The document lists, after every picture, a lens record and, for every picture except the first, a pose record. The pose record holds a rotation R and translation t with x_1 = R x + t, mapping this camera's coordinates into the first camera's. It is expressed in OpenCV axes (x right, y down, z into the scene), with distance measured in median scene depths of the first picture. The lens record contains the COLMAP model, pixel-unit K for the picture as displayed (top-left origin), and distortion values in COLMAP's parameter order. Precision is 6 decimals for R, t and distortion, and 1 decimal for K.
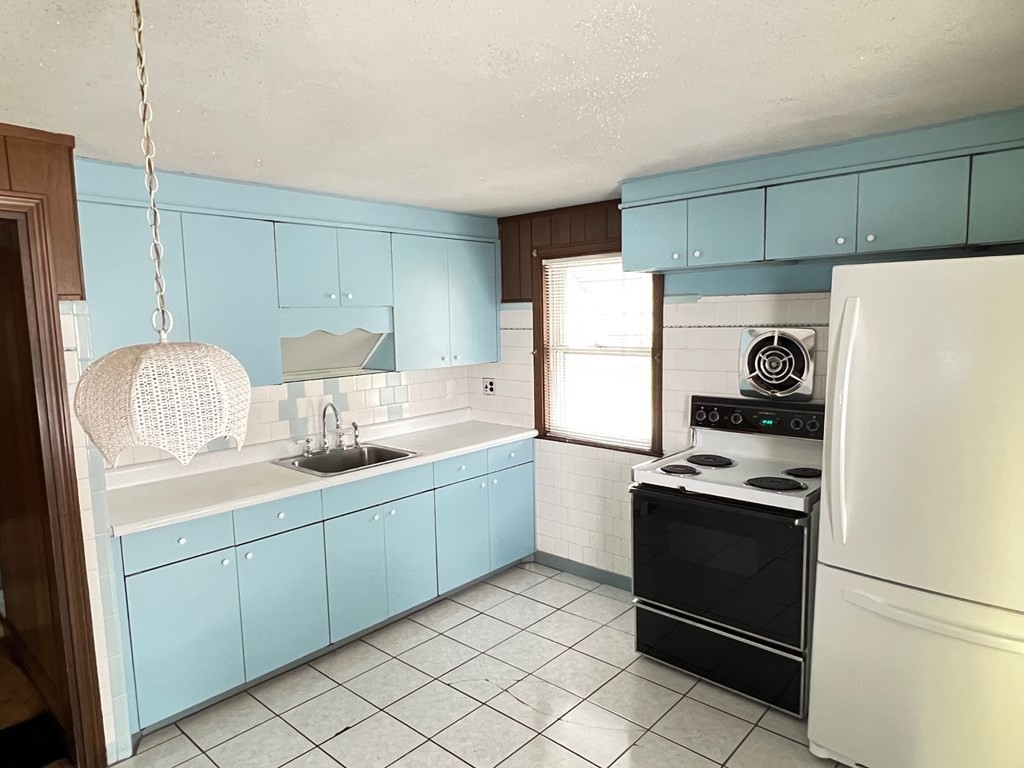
lens RADIAL K [[641.5, 0, 511.9], [0, 641.5, 389.3], [0, 0, 1]] dist [-0.048023, 0.000094]
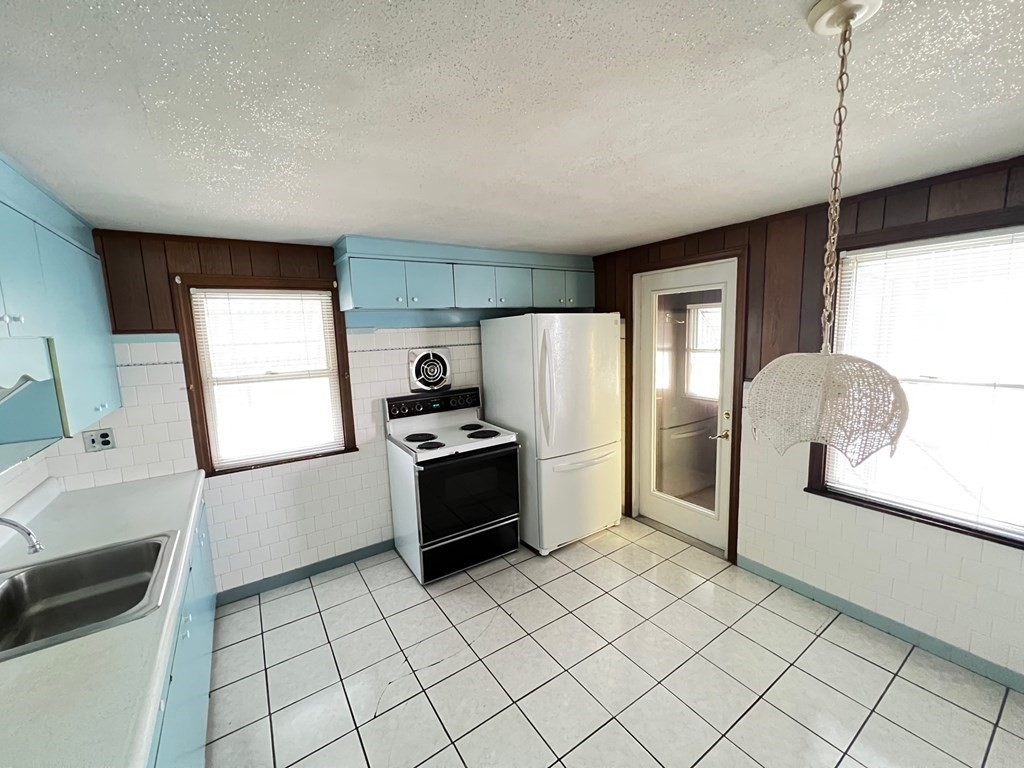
lens RADIAL K [[412.1, 0, 512.0], [0, 412.1, 384.0], [0, 0, 1]] dist [0.017129, -0.000010]
pose [[0.244290, -0.116801, 0.962642, -0.526611], [0.136339, 0.986995, 0.085158, -0.062206], [-0.960070, 0.110443, 0.257038, 0.490160]]
